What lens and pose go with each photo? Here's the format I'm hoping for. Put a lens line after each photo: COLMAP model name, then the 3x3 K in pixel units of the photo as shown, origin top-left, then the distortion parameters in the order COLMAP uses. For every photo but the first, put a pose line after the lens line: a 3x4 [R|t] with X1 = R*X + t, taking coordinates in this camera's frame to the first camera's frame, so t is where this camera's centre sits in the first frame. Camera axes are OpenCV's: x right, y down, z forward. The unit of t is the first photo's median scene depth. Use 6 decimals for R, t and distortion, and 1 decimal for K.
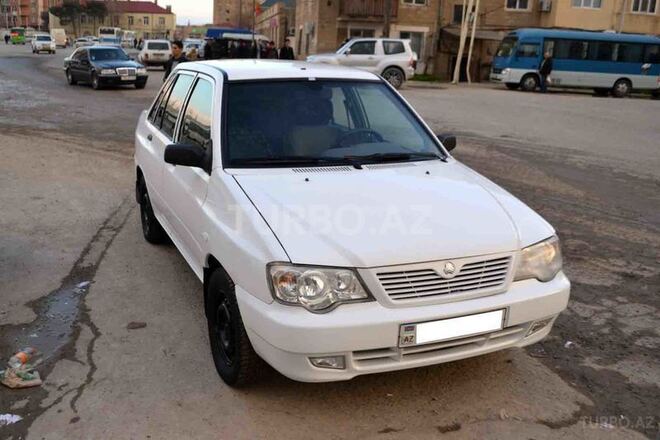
lens RADIAL K [[672.2, 0, 331.4], [0, 672.2, 220.0], [0, 0, 1]] dist [-0.077168, 0.000000]
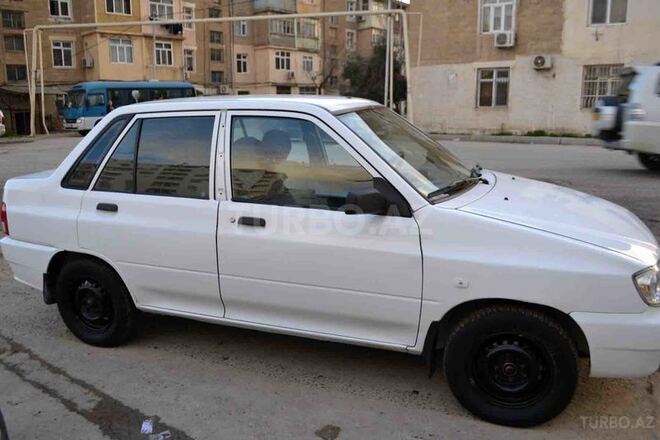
lens RADIAL K [[543.9, 0, 329.1], [0, 543.9, 220.8], [0, 0, 1]] dist [-0.072859, -0.009705]
pose [[0.697598, -0.204535, 0.686675, -0.097456], [0.225039, 0.972436, 0.061034, -0.017307], [-0.680231, 0.111952, 0.724398, 0.075235]]
